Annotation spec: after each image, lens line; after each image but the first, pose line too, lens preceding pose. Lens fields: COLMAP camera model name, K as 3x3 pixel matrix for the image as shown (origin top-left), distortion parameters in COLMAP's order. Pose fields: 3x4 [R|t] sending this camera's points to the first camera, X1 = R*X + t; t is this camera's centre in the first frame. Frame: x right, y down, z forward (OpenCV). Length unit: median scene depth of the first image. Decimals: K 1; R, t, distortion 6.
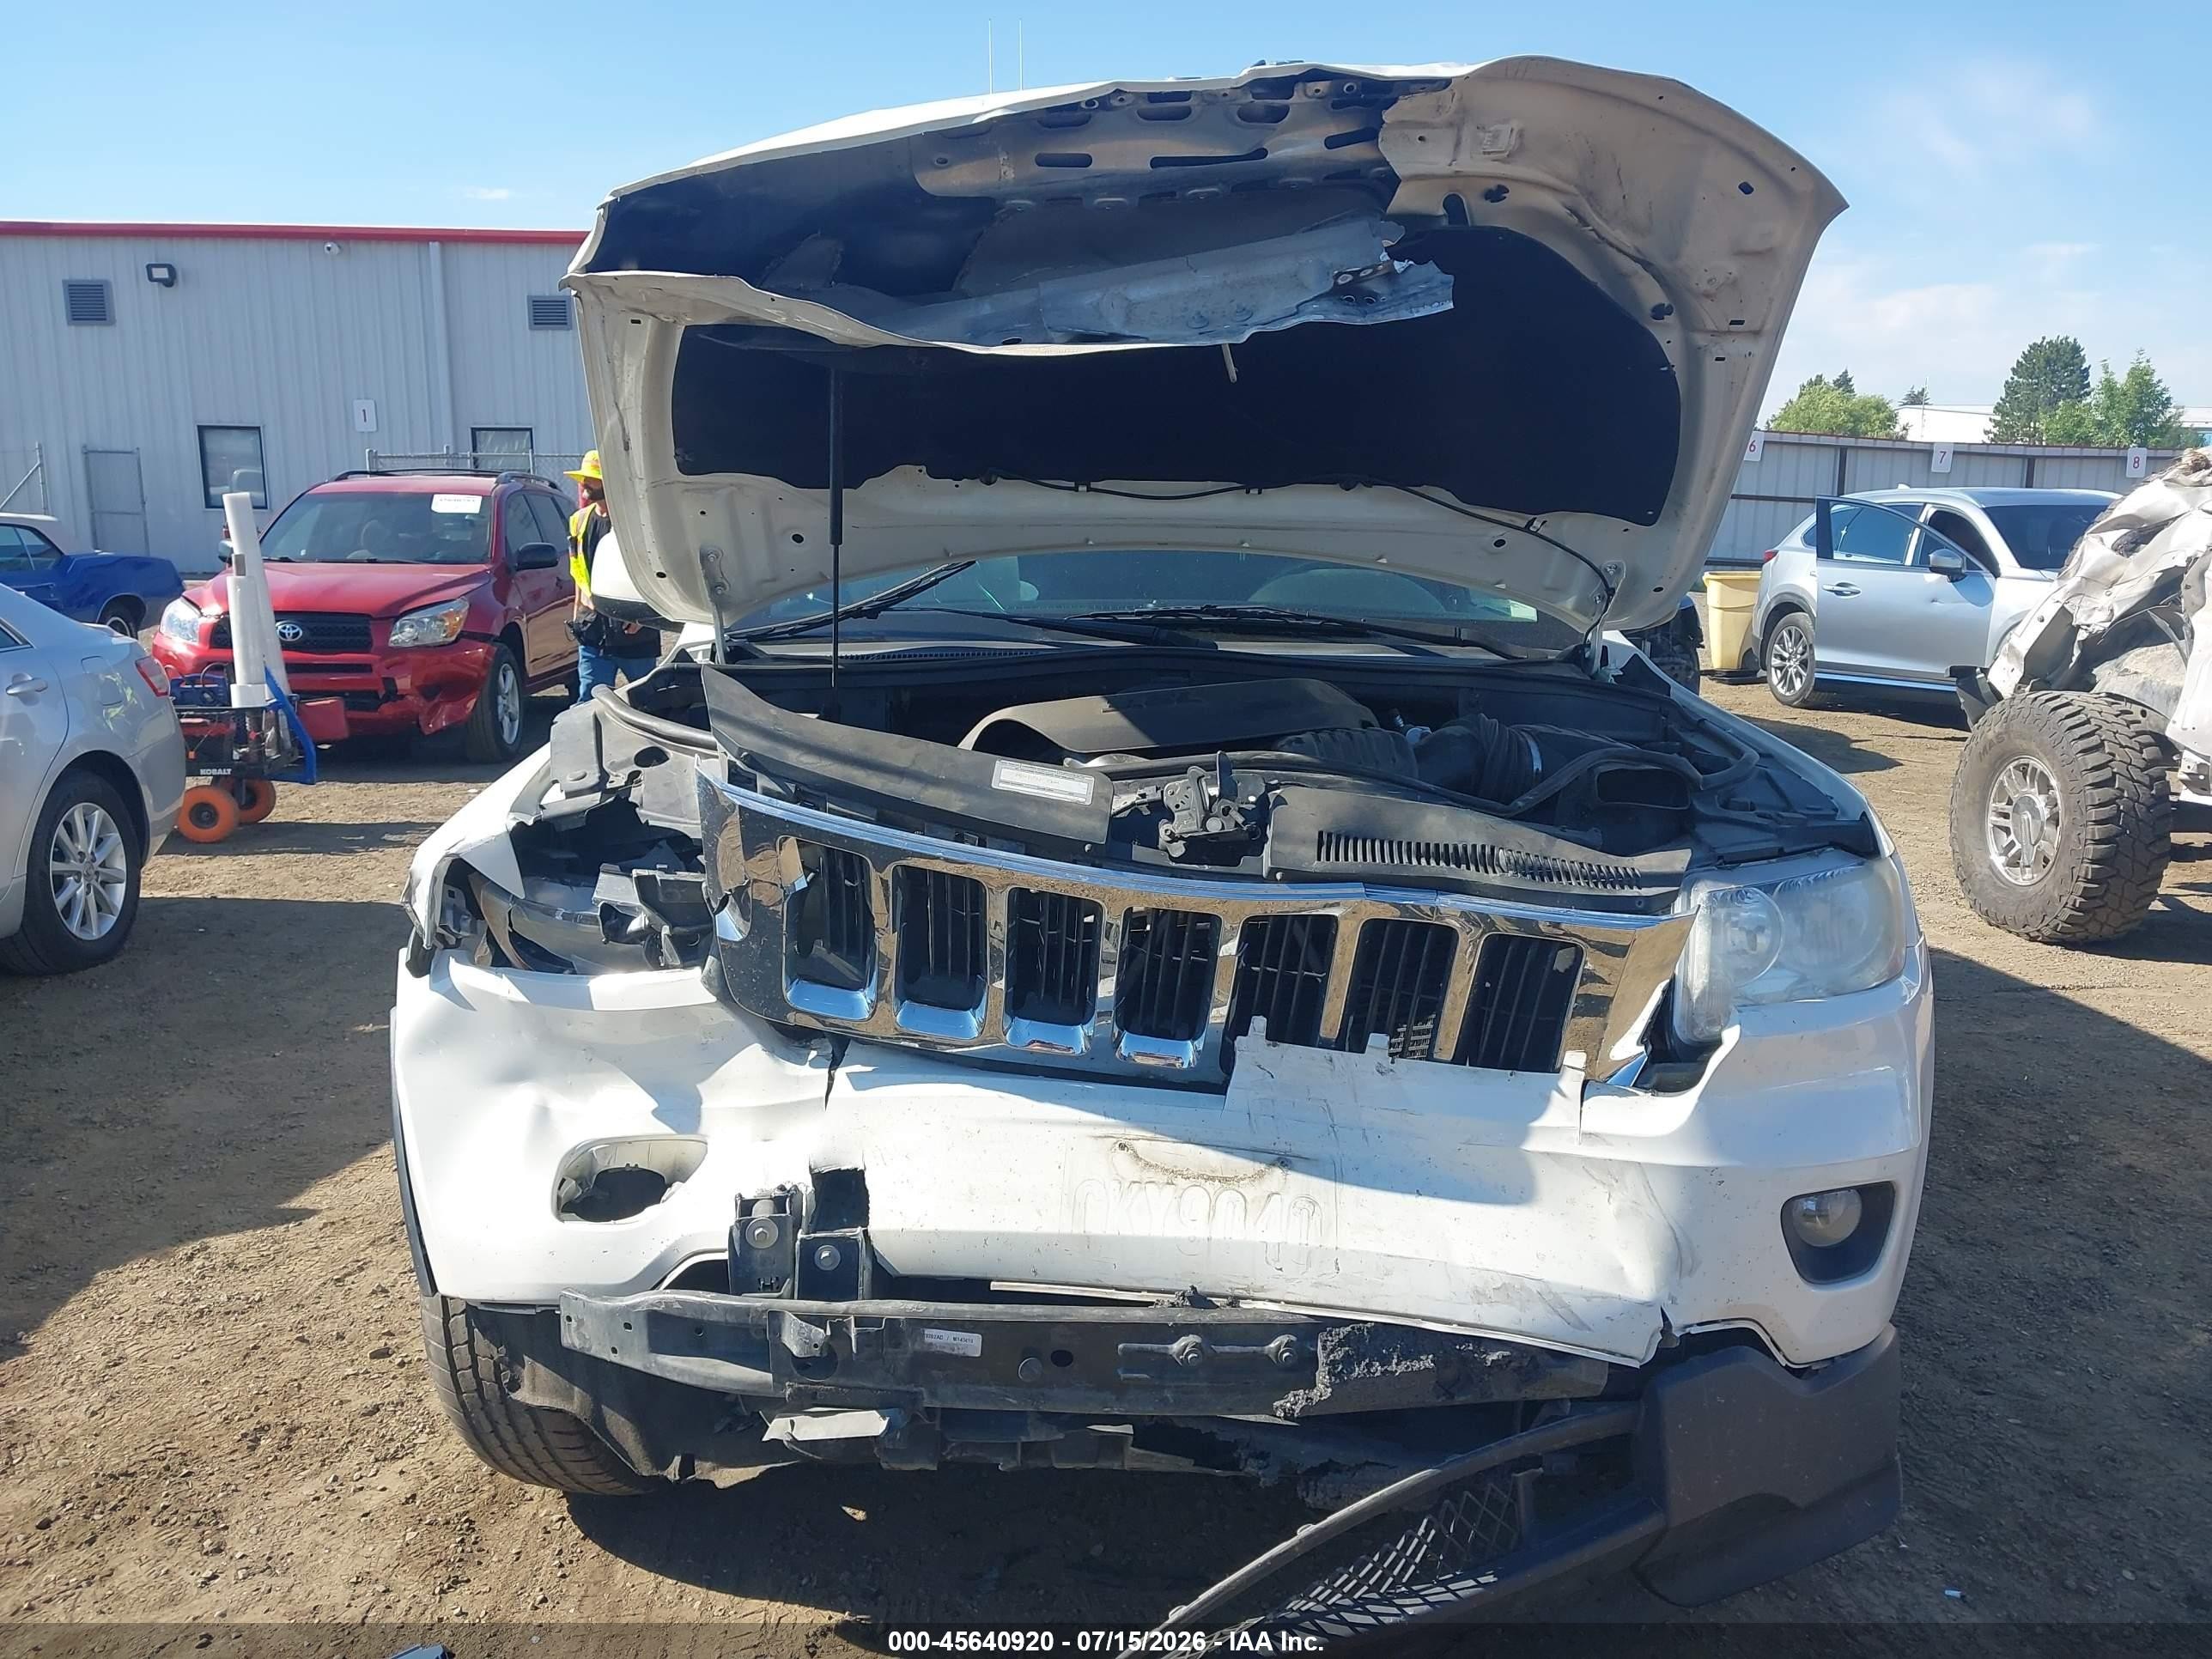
lens RADIAL K [[1722.4, 0, 1115.7], [0, 1722.4, 827.5], [0, 0, 1]] dist [0.051625, -0.082906]
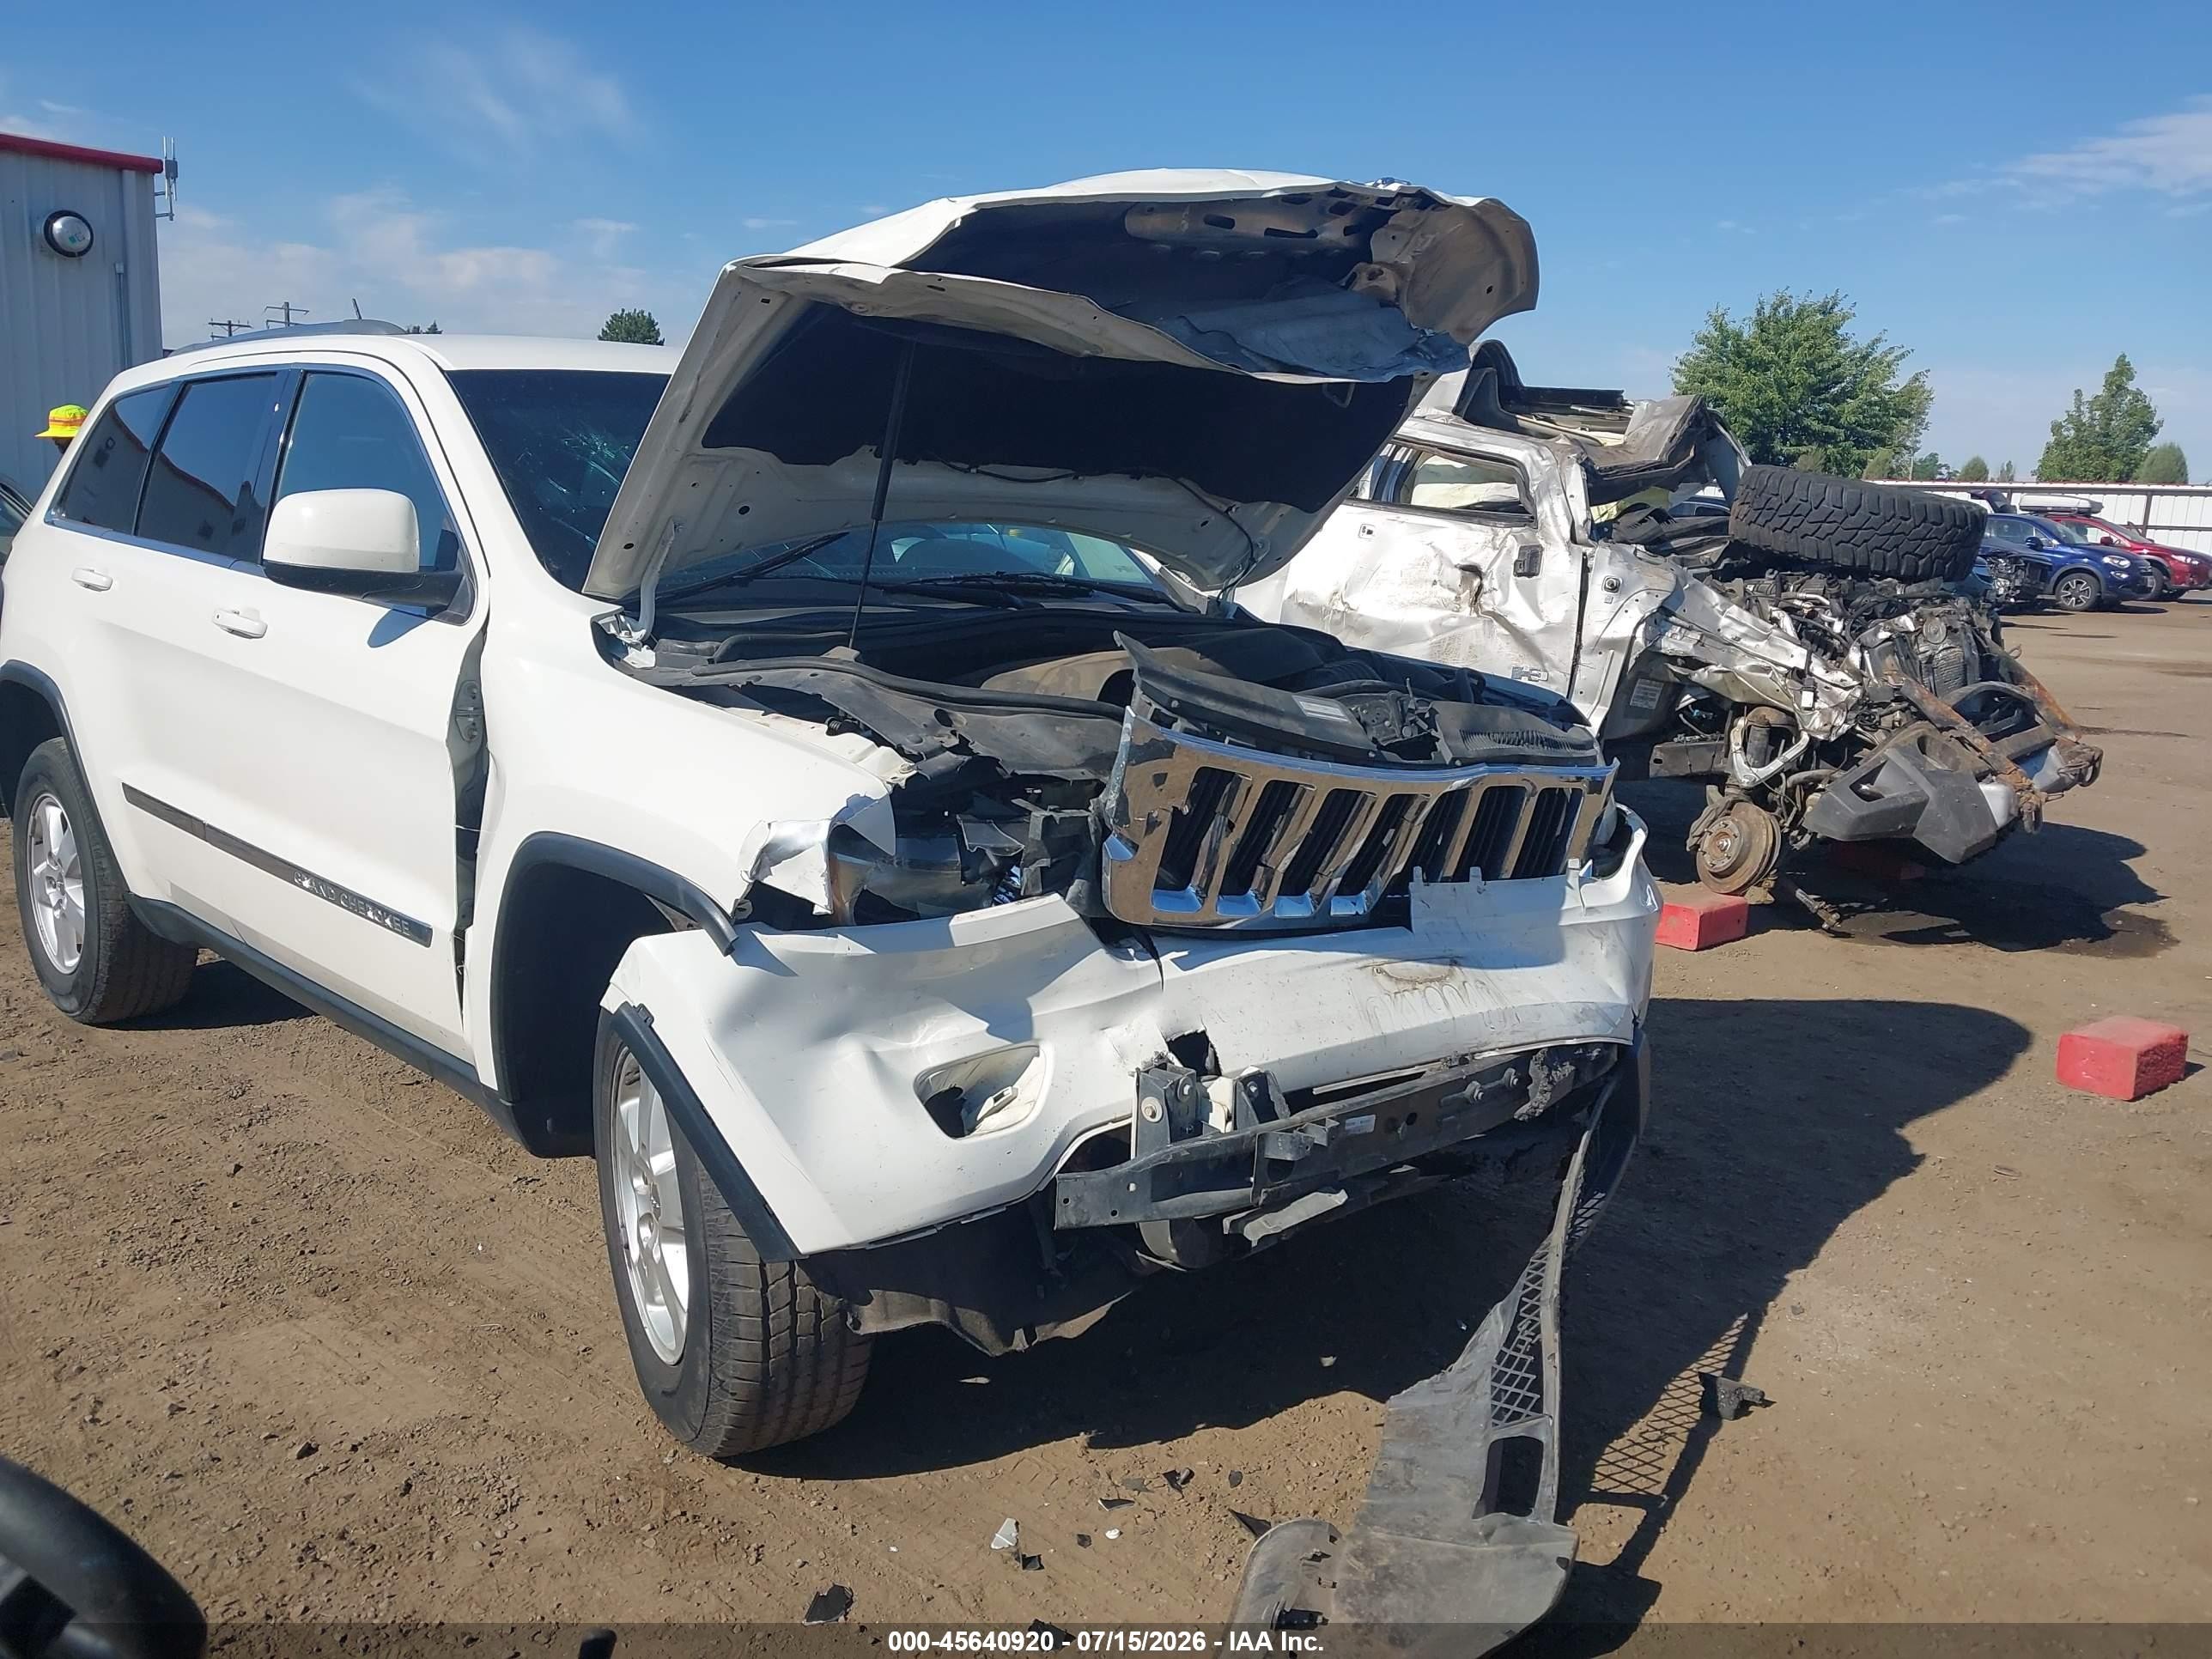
lens RADIAL K [[1715.0, 0, 1106.7], [0, 1715.0, 863.1], [0, 0, 1]] dist [0.018488, -0.003862]
pose [[0.726639, -0.123640, 0.675802, -0.973399], [0.090761, 0.992327, 0.083961, -0.031869], [-0.680998, 0.000328, 0.732286, 0.132231]]
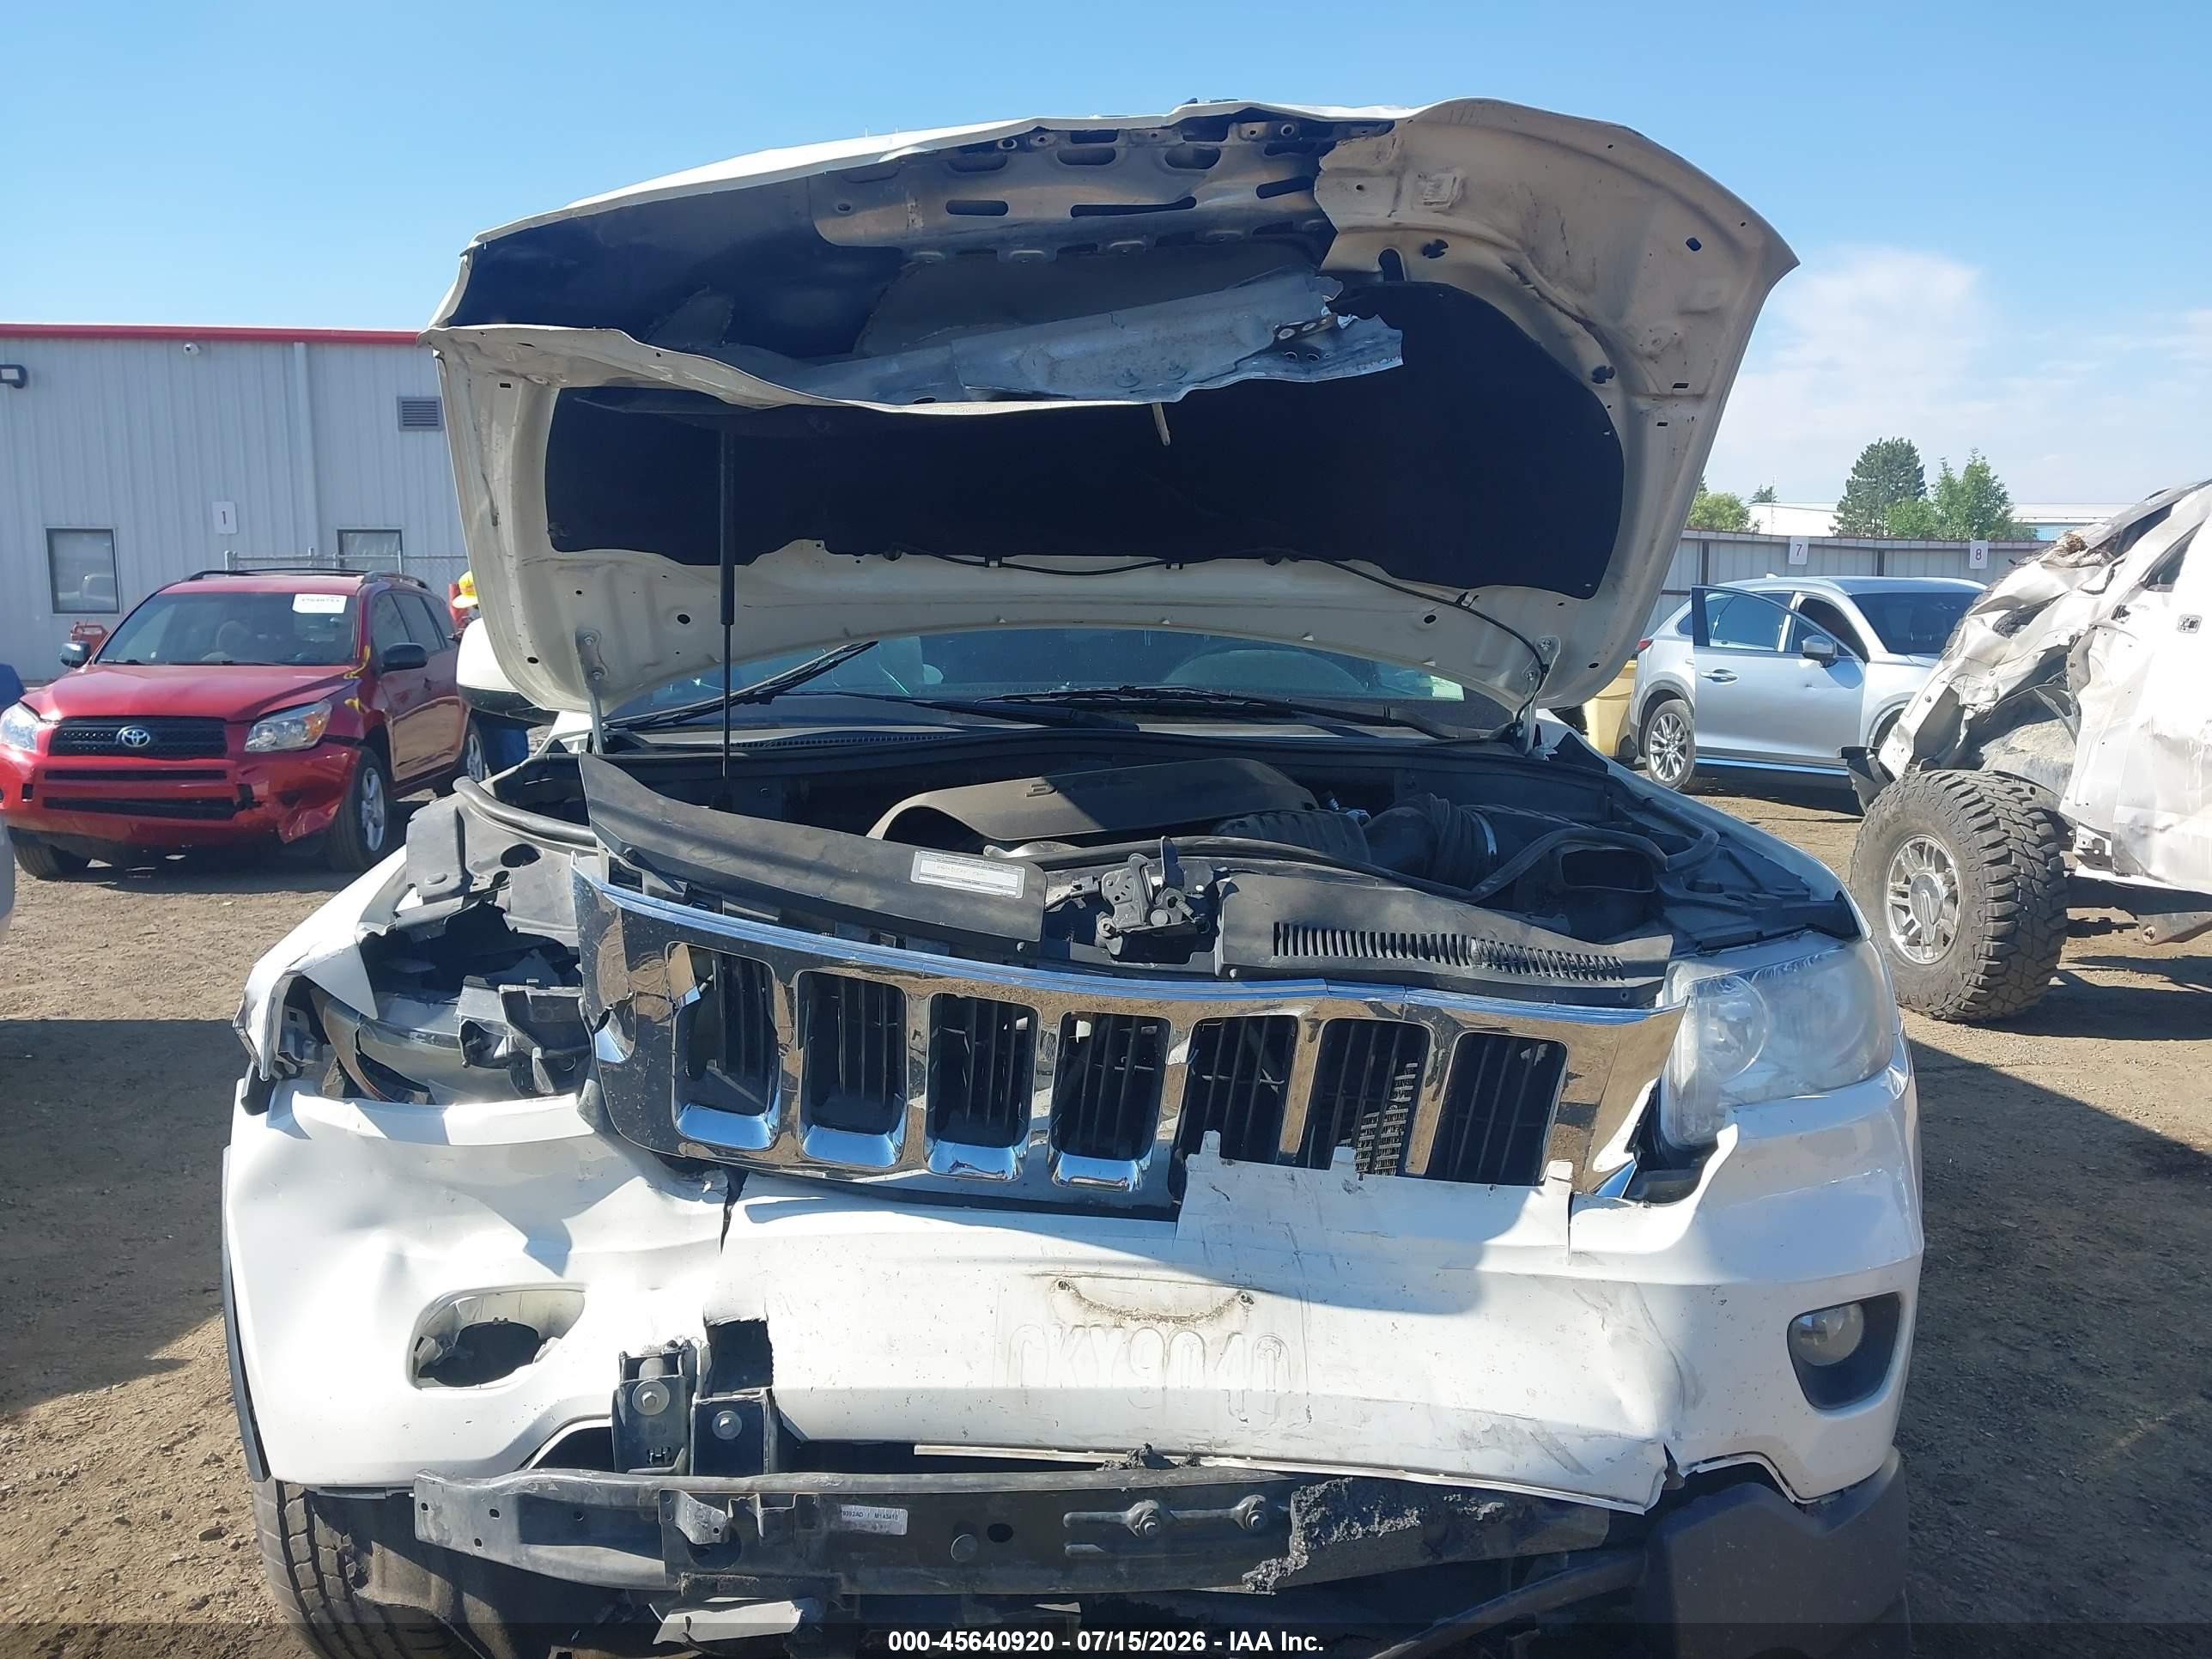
lens RADIAL K [[1736.8, 0, 1119.1], [0, 1736.8, 807.4], [0, 0, 1]] dist [0.011499, -0.005537]
pose [[0.997565, -0.016093, 0.067855, -0.021543], [0.020589, 0.997602, -0.066084, 0.000075], [-0.066628, 0.067320, 0.995504, 0.082425]]
